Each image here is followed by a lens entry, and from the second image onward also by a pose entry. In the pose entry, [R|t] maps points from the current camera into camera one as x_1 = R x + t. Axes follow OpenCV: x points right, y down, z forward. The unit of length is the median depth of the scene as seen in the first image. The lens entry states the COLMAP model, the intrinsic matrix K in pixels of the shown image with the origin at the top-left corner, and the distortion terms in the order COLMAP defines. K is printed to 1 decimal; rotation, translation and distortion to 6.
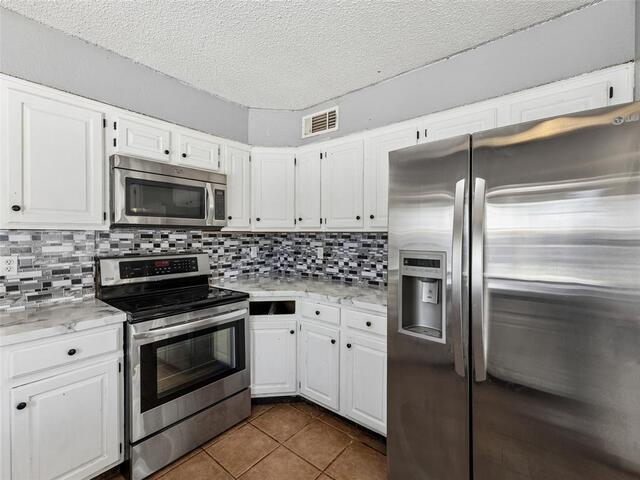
lens RADIAL K [[278.5, 0, 316.3], [0, 278.5, 239.5], [0, 0, 1]] dist [-0.000887, 0.000223]
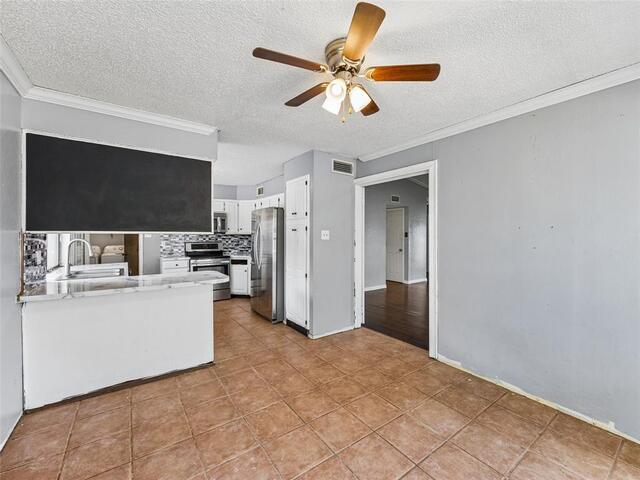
lens RADIAL K [[278.5, 0, 324.2], [0, 278.5, 237.9], [0, 0, 1]] dist [-0.000887, 0.000223]
pose [[0.961896, -0.002191, -0.273405, 1.351179], [-0.001205, 0.999924, -0.012253, 0.041086], [0.273411, 0.012116, 0.961821, -1.363678]]
